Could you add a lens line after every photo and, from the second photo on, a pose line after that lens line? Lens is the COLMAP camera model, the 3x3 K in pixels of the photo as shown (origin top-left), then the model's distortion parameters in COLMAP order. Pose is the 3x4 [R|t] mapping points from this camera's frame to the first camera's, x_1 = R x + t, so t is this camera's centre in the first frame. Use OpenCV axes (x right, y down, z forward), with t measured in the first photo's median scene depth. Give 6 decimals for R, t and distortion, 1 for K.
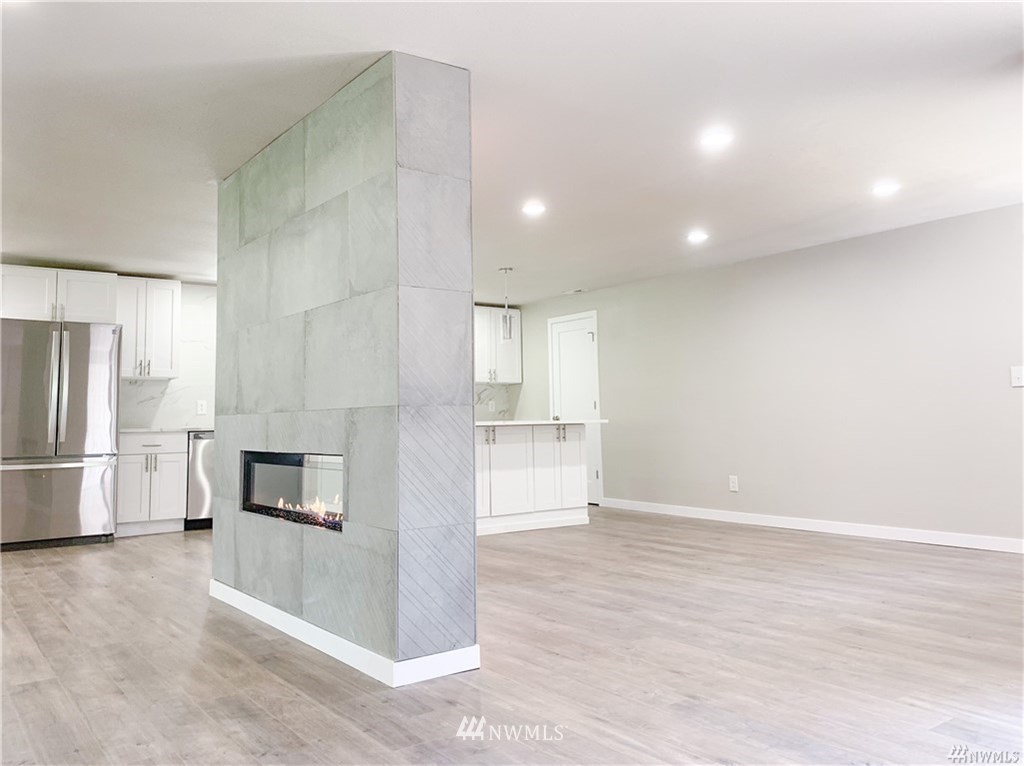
lens RADIAL K [[799.6, 0, 512.0], [0, 799.6, 383.0], [0, 0, 1]] dist [0.007962, -0.003944]
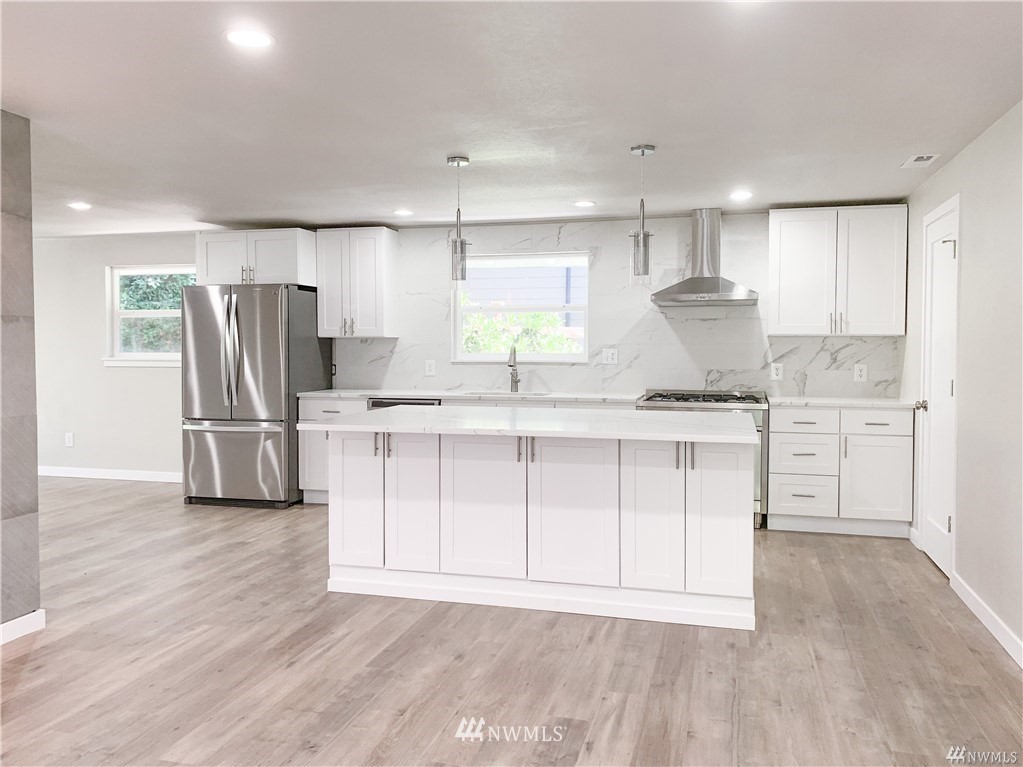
lens RADIAL K [[798.8, 0, 511.5], [0, 798.8, 383.5], [0, 0, 1]] dist [0.007962, -0.003944]
pose [[0.636082, 0.050729, -0.769952, 0.377120], [0.021708, 0.996265, 0.083573, -0.026389], [0.771316, -0.069873, 0.632605, 0.561249]]
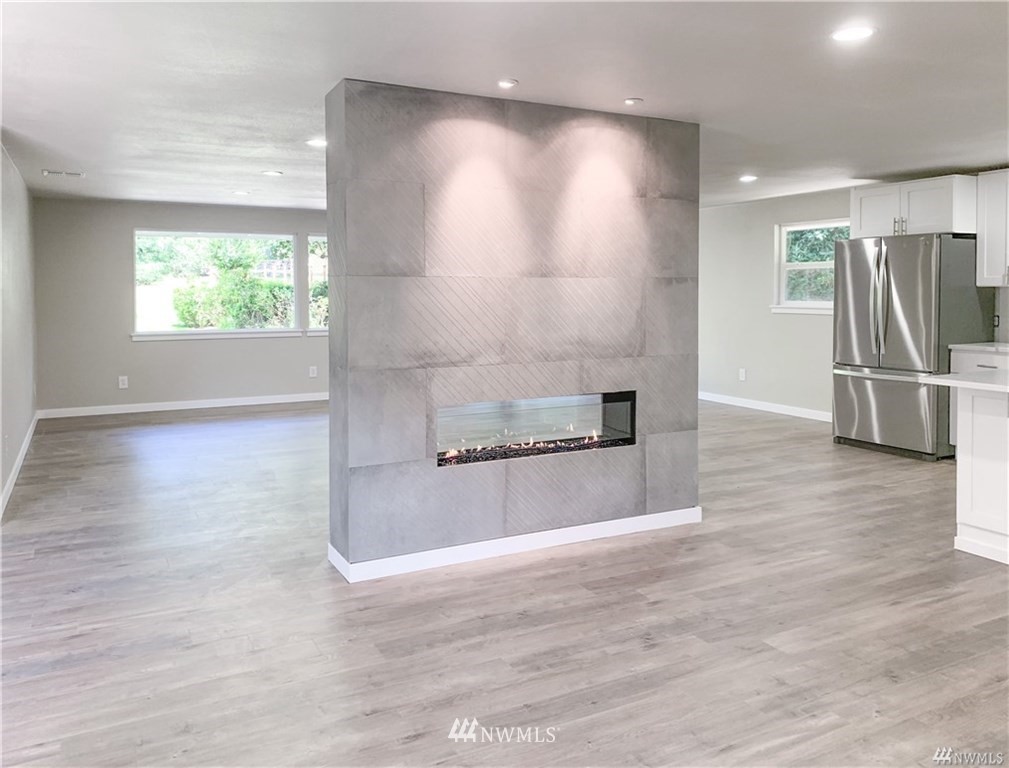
lens RADIAL K [[792.6, 0, 519.8], [0, 792.6, 345.2], [0, 0, 1]] dist [0.055856, -0.002232]
pose [[-0.115807, 0.082732, -0.989820, 0.463605], [0.046142, 0.995897, 0.077841, -0.035976], [0.992199, -0.036658, -0.119149, 0.585726]]
